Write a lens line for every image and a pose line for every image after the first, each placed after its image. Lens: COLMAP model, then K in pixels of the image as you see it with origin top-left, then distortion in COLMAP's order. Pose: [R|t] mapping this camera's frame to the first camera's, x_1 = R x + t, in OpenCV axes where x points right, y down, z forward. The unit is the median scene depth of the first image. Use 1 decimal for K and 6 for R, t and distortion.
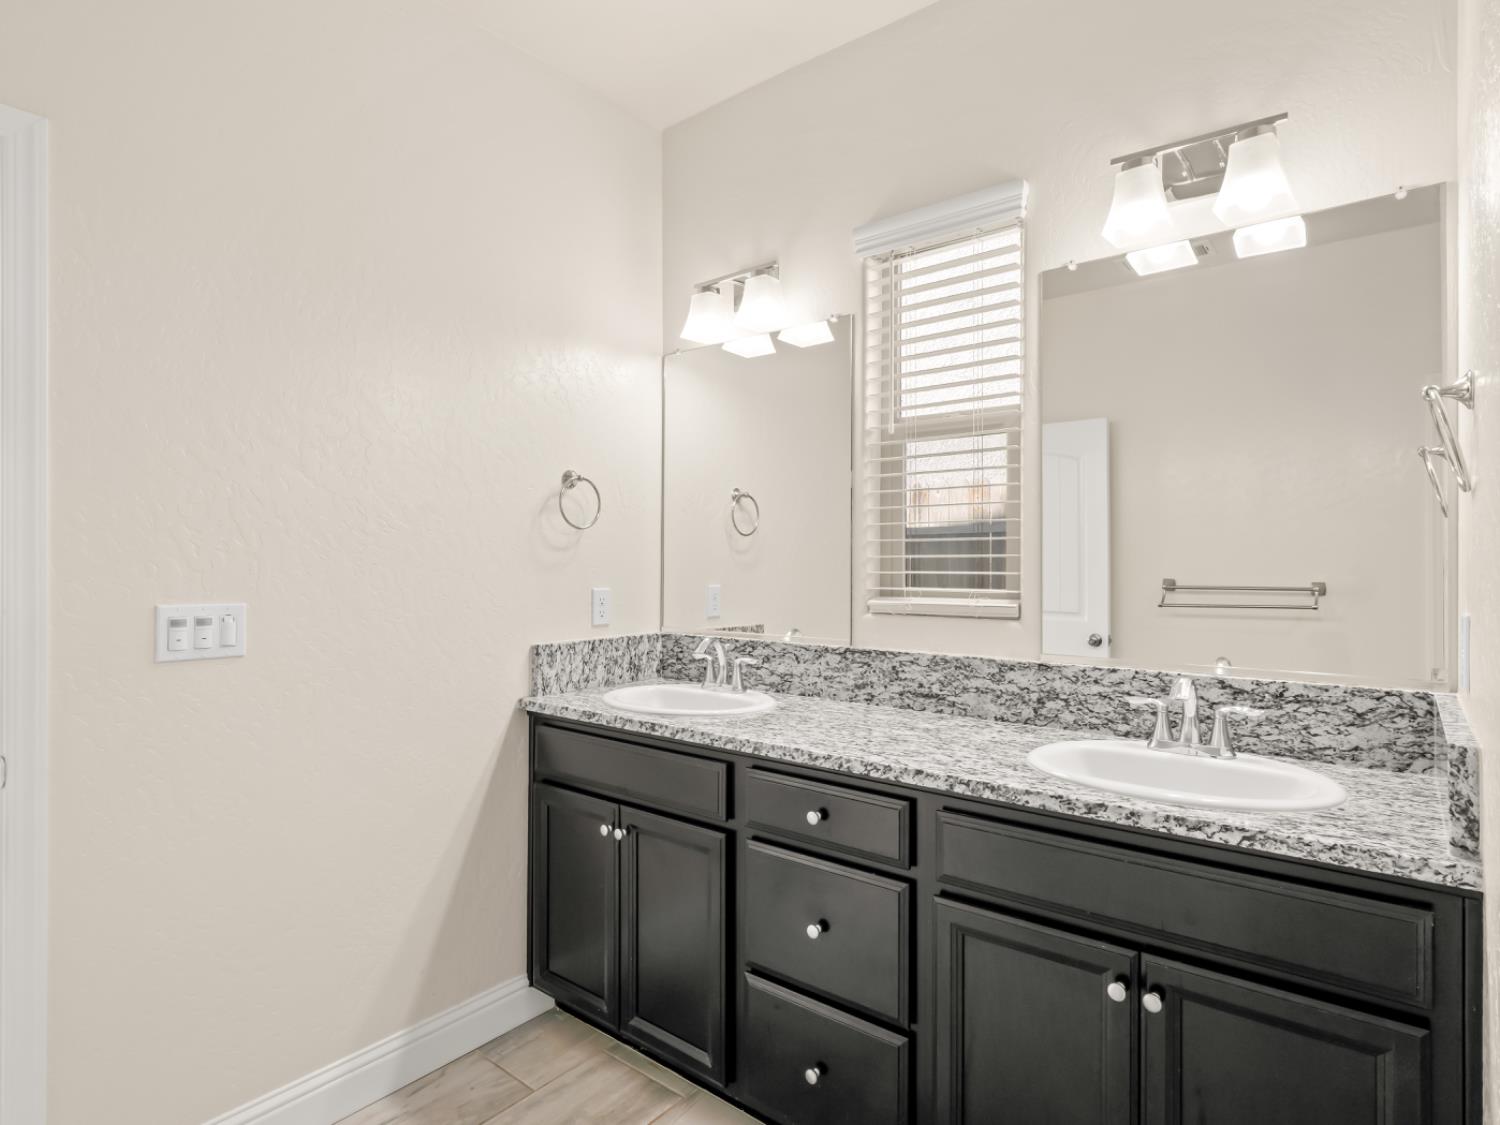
lens RADIAL K [[802.0, 0, 748.6], [0, 802.0, 565.9], [0, 0, 1]] dist [0.002274, 0.000031]
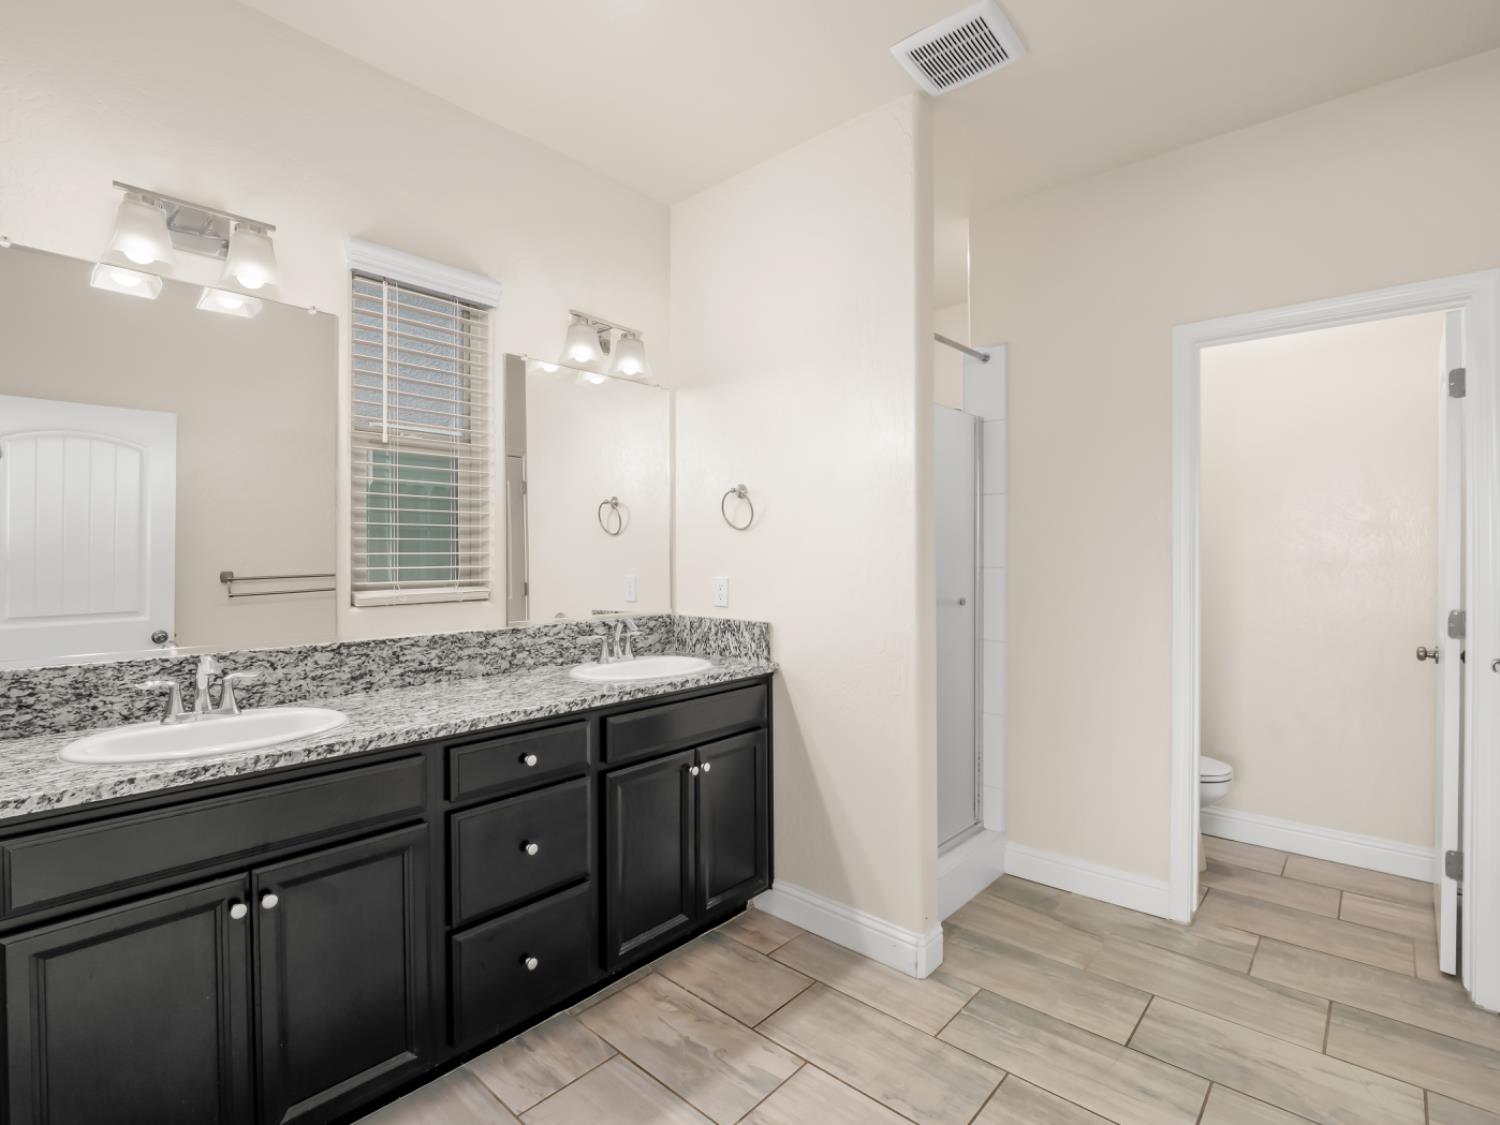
lens RADIAL K [[732.3, 0, 750.8], [0, 732.3, 551.0], [0, 0, 1]] dist [-0.009839, -0.006793]
pose [[0.048283, 0.001108, 0.998833, -0.849959], [0.006517, 0.999978, -0.001424, -0.011093], [-0.998812, 0.006578, 0.048275, 0.475108]]
